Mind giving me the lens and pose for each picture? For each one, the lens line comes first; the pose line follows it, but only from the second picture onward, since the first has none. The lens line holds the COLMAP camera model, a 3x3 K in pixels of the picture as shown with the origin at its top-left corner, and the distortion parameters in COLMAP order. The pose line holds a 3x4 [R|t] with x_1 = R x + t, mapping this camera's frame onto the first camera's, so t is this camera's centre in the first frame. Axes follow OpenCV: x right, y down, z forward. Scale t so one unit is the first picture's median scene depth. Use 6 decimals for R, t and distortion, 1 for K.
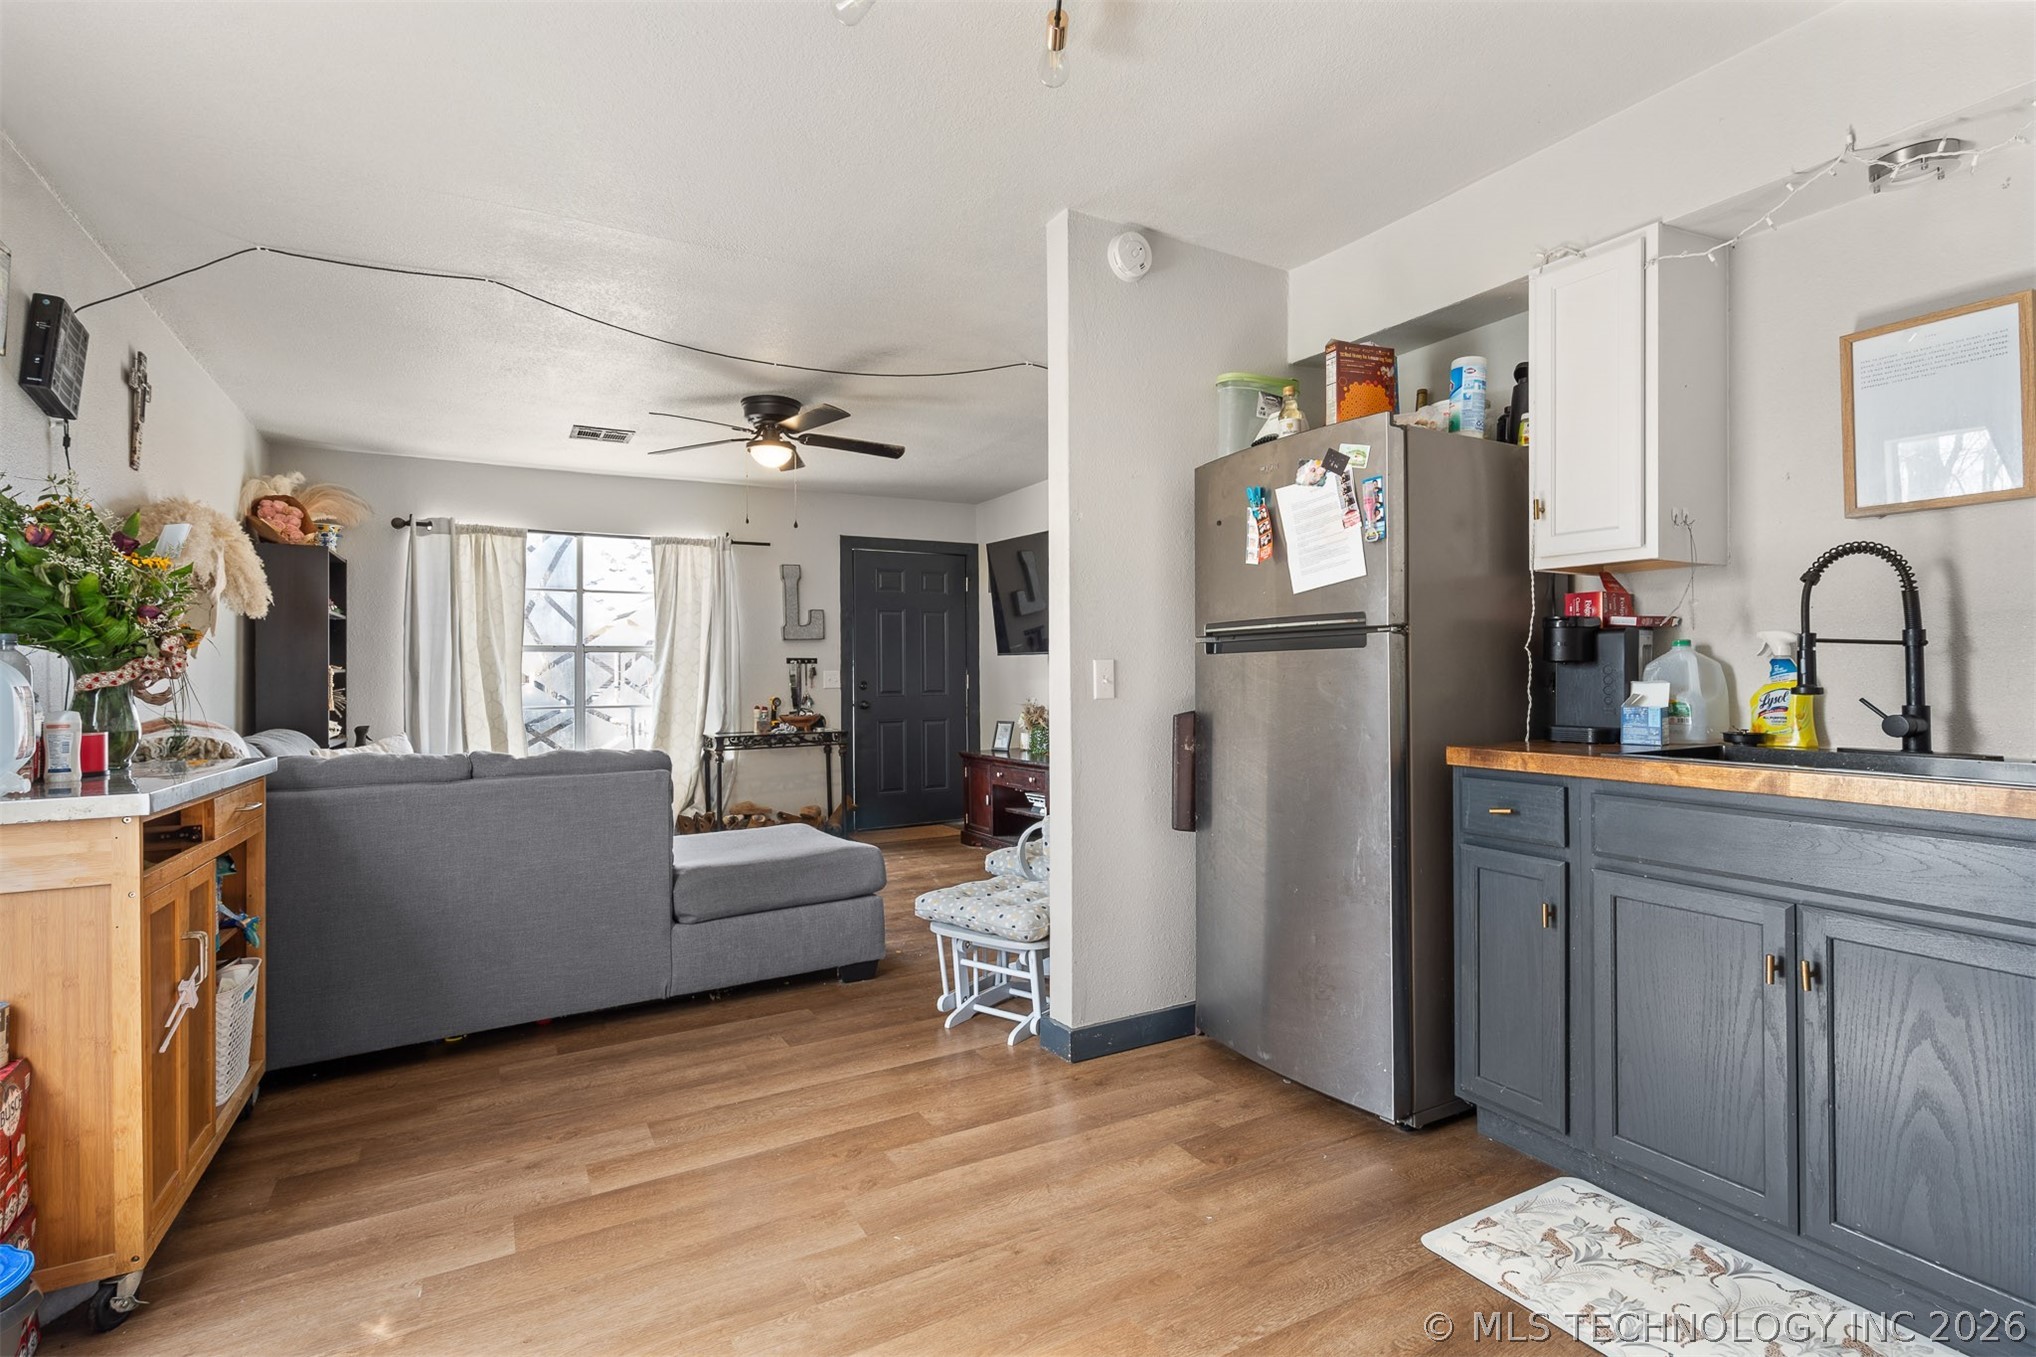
lens RADIAL K [[941.8, 0, 997.0], [0, 941.8, 648.9], [0, 0, 1]] dist [-0.000679, 0.000228]
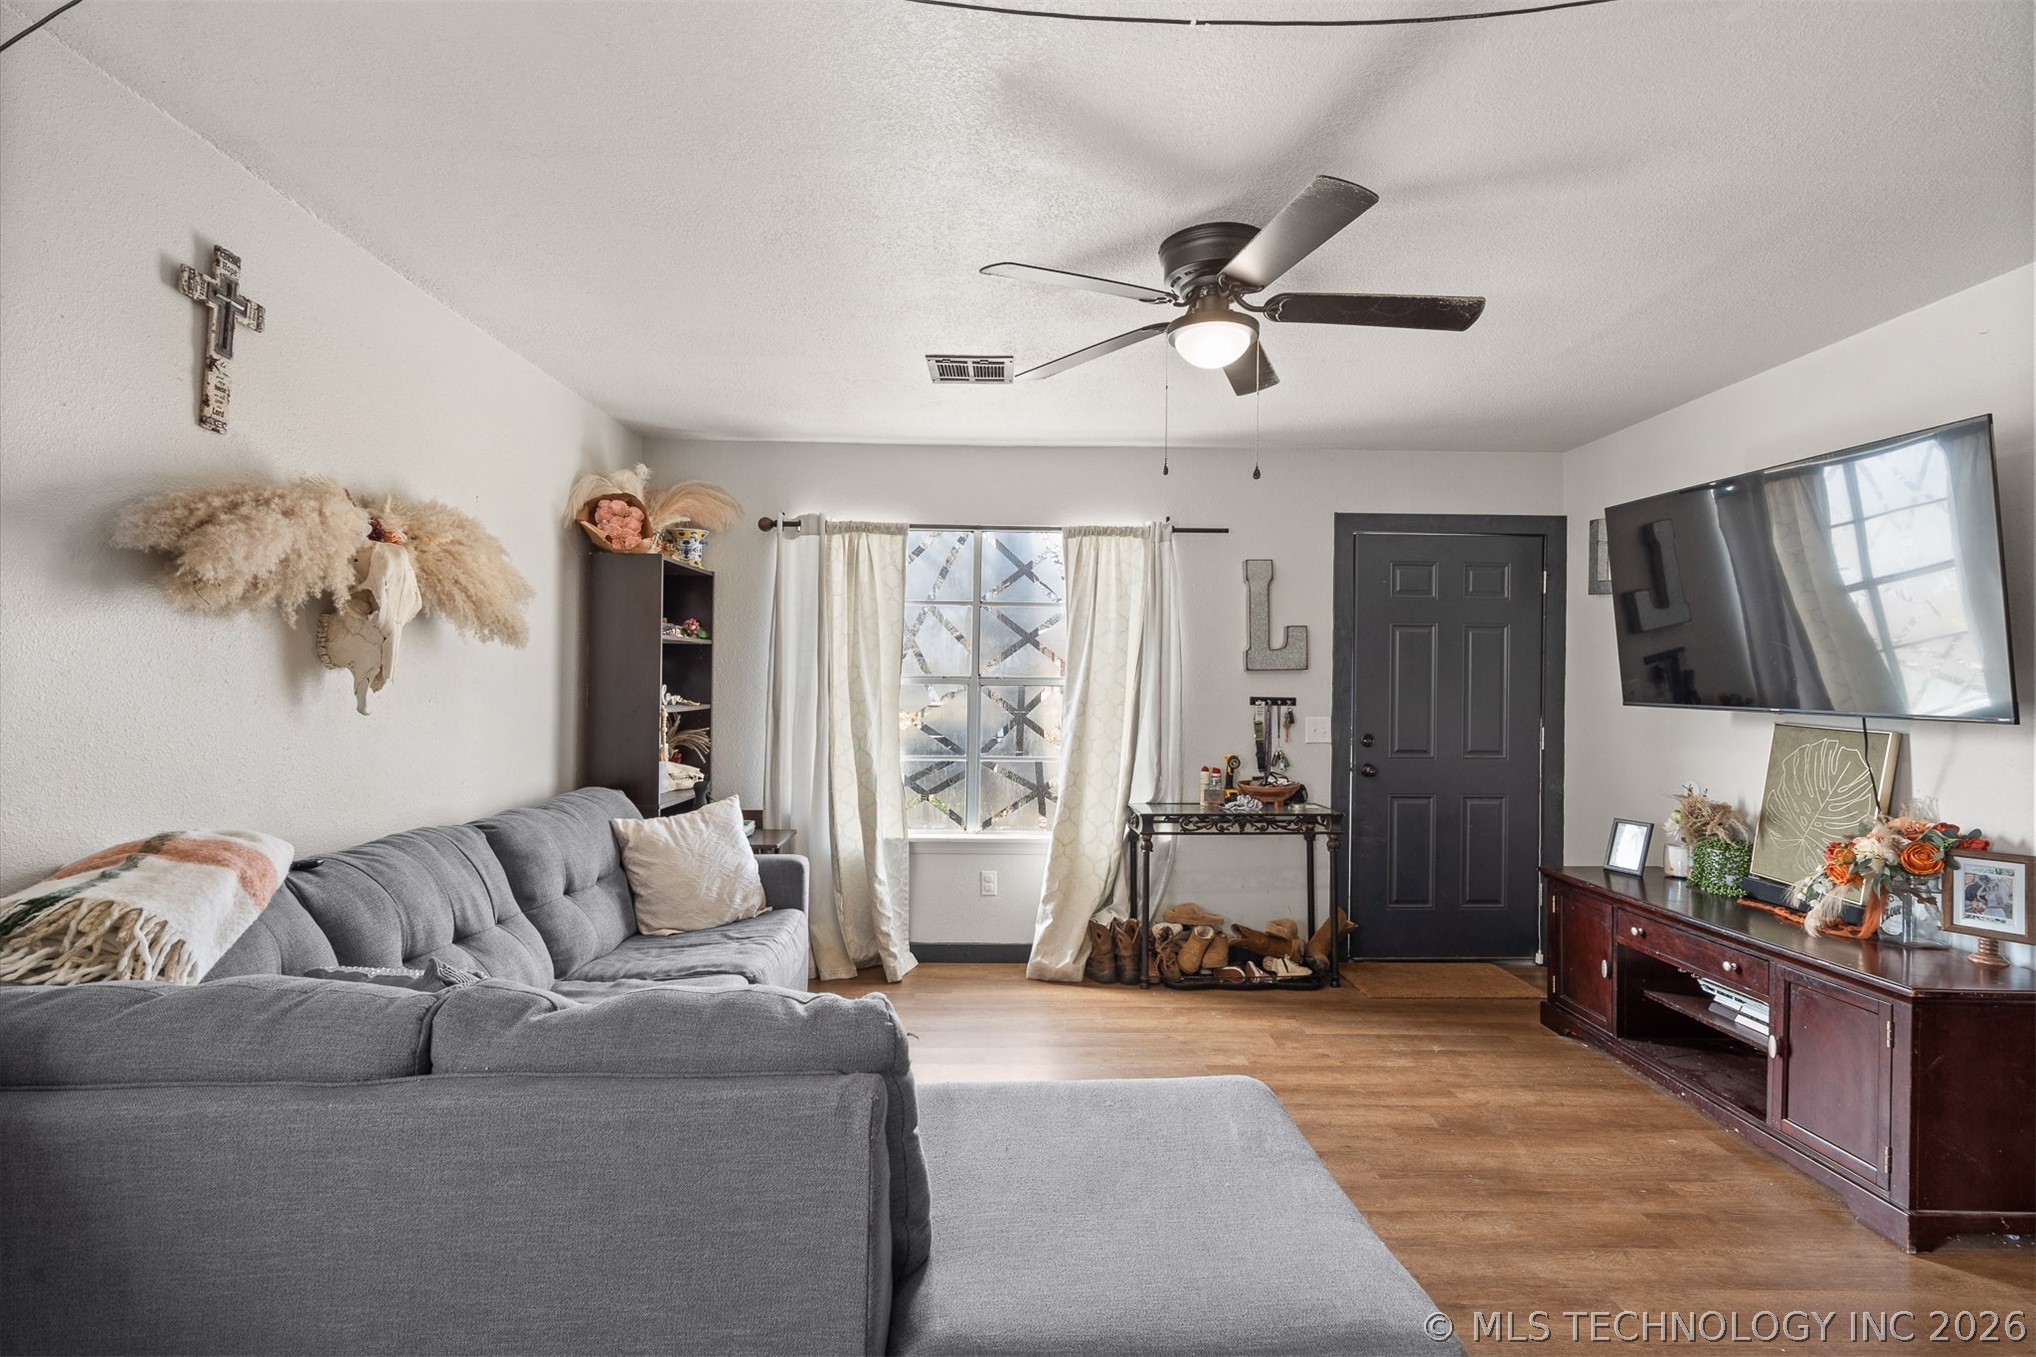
lens RADIAL K [[940.4, 0, 1014.4], [0, 940.4, 690.3], [0, 0, 1]] dist [-0.002648, -0.000020]
pose [[0.885582, 0.024188, -0.463853, -0.063376], [-0.007645, 0.999267, 0.037511, -0.020830], [0.464421, -0.029673, 0.885118, 0.342351]]
